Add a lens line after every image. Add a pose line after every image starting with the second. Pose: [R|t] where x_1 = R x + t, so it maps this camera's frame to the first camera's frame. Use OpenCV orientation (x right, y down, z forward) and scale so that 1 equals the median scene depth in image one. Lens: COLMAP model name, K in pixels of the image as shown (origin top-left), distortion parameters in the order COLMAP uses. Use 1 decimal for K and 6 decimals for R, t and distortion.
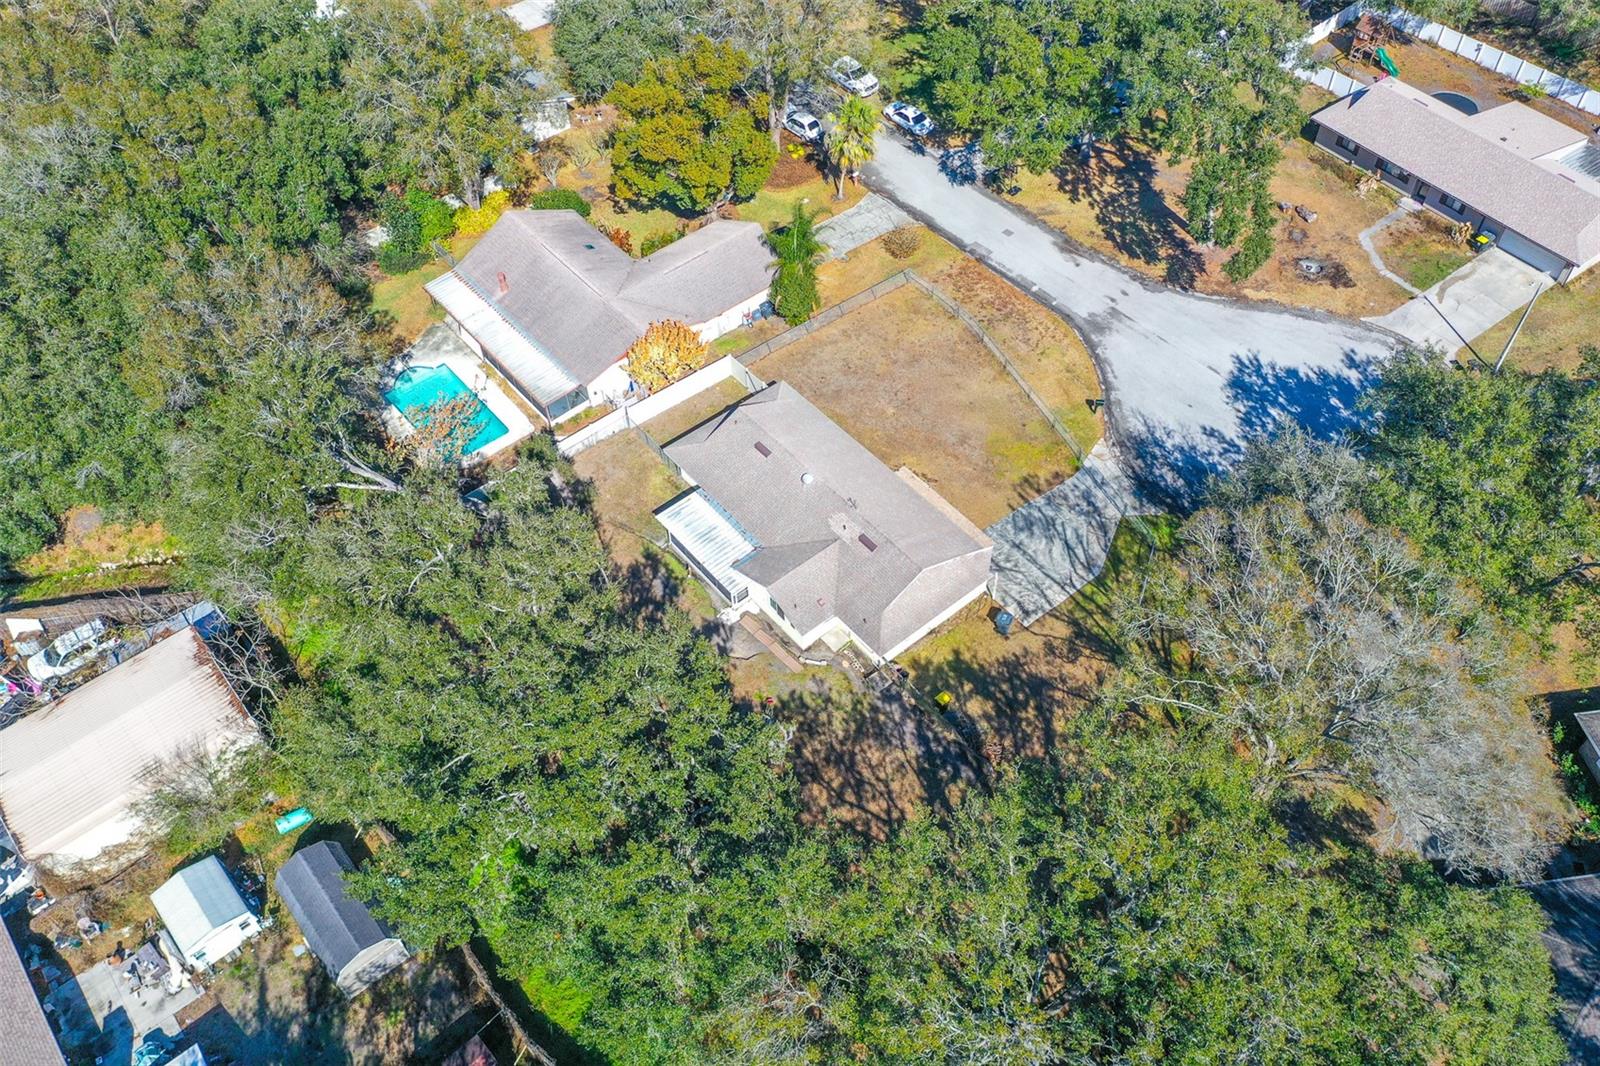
lens RADIAL K [[1250.9, 0, 805.3], [0, 1250.9, 525.9], [0, 0, 1]] dist [-0.009114, 0.001241]
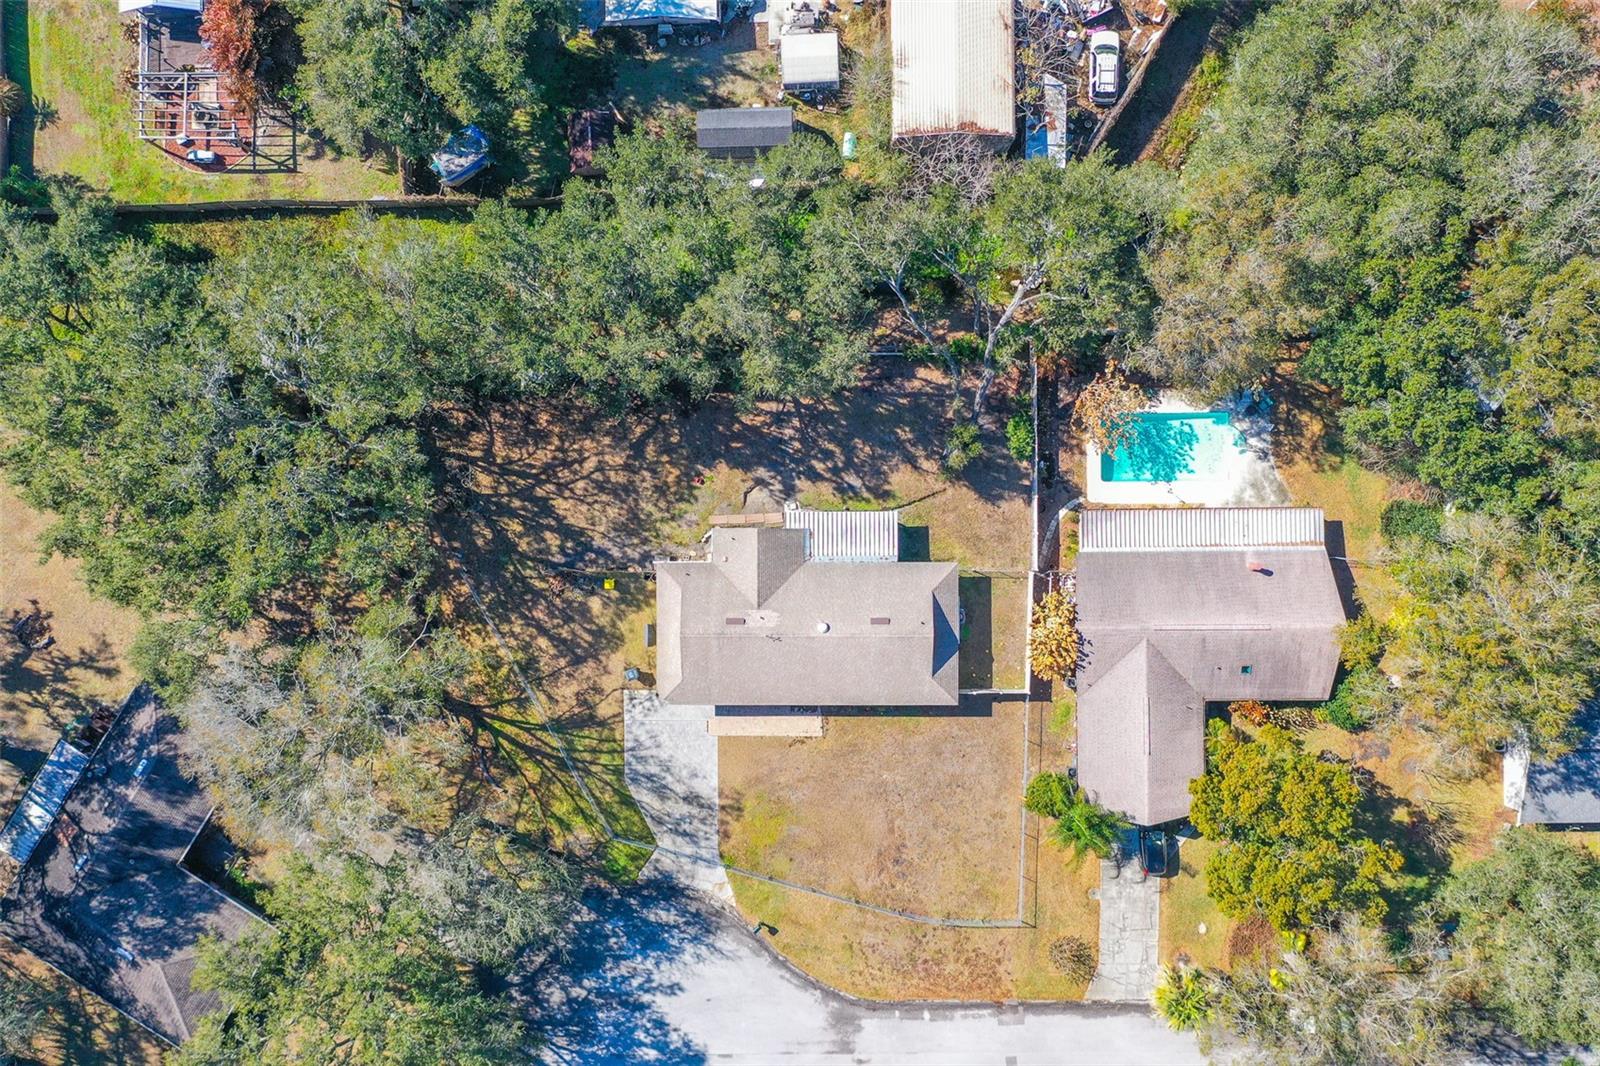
lens RADIAL K [[1250.9, 0, 807.7], [0, 1250.9, 516.0], [0, 0, 1]] dist [-0.009114, 0.001241]
pose [[-0.635645, 0.771633, 0.023199, -0.082890], [-0.578418, -0.495953, 0.647660, -0.631828], [0.511261, 0.398263, 0.761576, 0.087733]]
